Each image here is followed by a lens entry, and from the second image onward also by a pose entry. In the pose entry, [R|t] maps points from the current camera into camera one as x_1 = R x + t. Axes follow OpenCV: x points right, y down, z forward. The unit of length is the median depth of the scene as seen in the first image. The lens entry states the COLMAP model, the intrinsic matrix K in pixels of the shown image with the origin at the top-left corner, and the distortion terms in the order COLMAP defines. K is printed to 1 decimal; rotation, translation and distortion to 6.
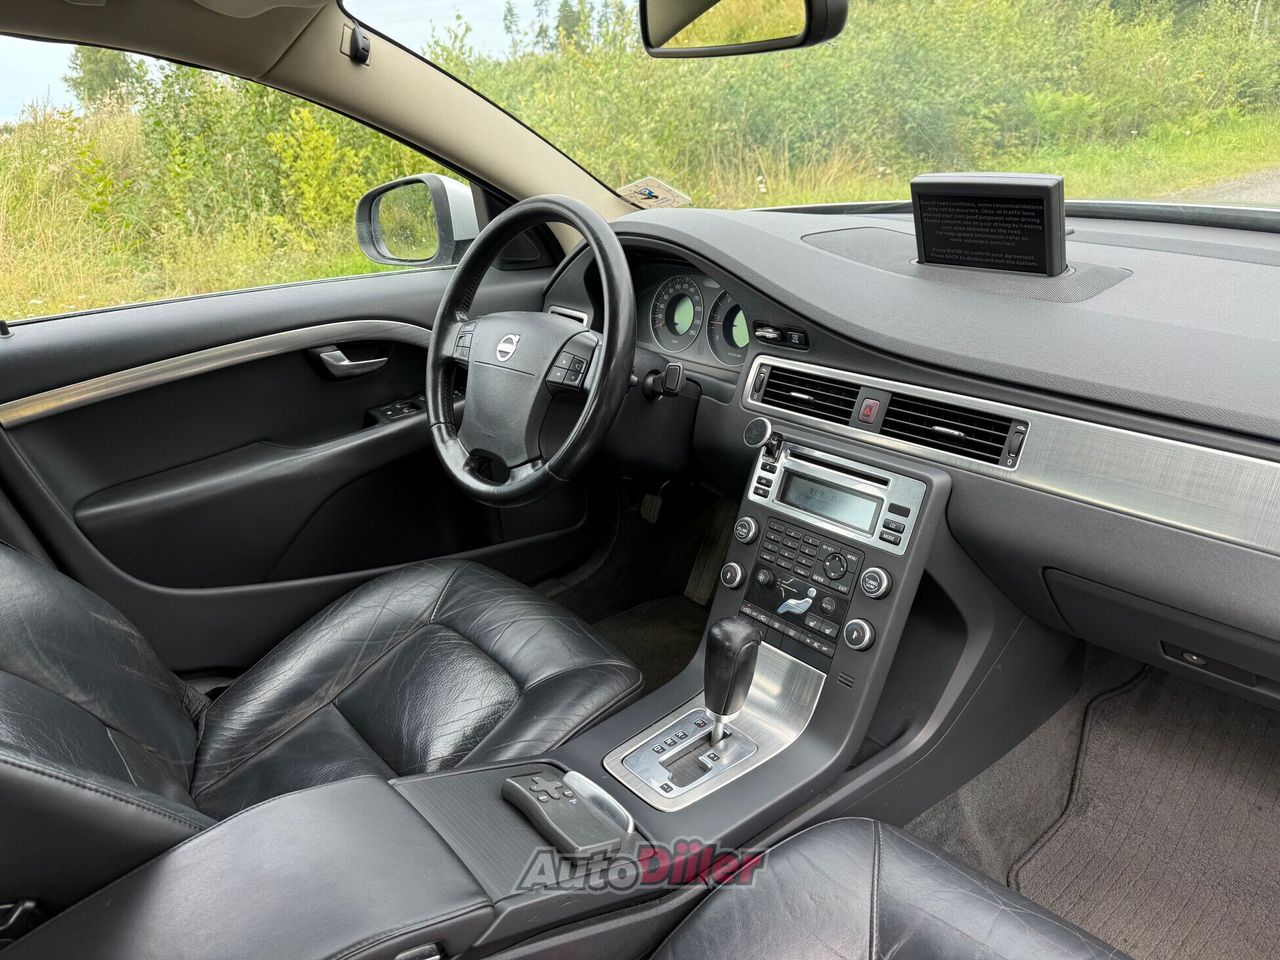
lens RADIAL K [[911.2, 0, 640.0], [0, 911.2, 468.8], [0, 0, 1]] dist [0.109695, -0.154242]
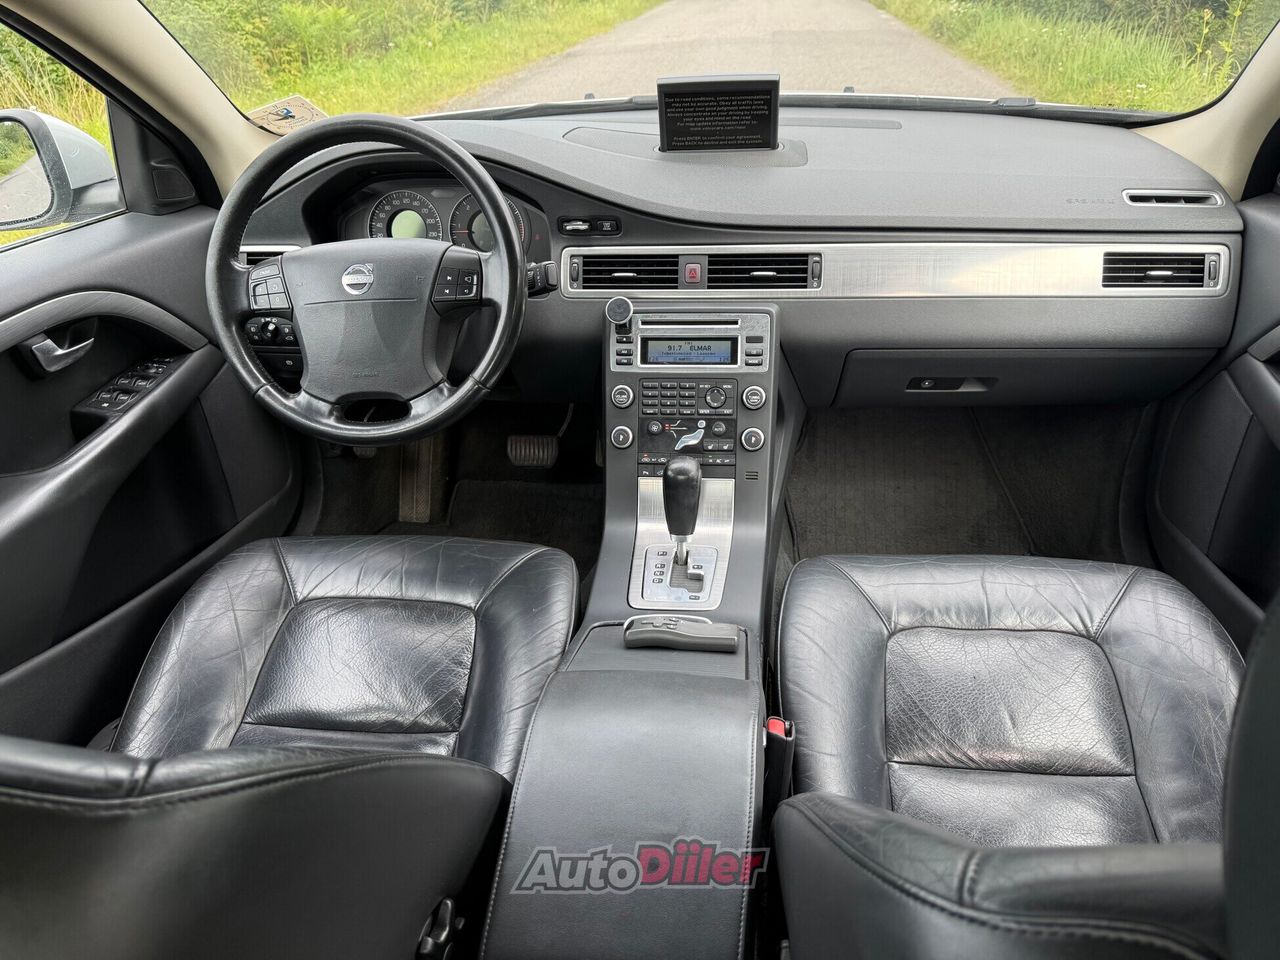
lens RADIAL K [[901.2, 0, 639.6], [0, 901.2, 488.3], [0, 0, 1]] dist [0.058049, -0.074868]
pose [[0.733516, -0.314113, 0.602733, -0.620991], [0.251084, 0.949302, 0.189163, -0.035214], [-0.631594, 0.012583, 0.775197, 0.092925]]
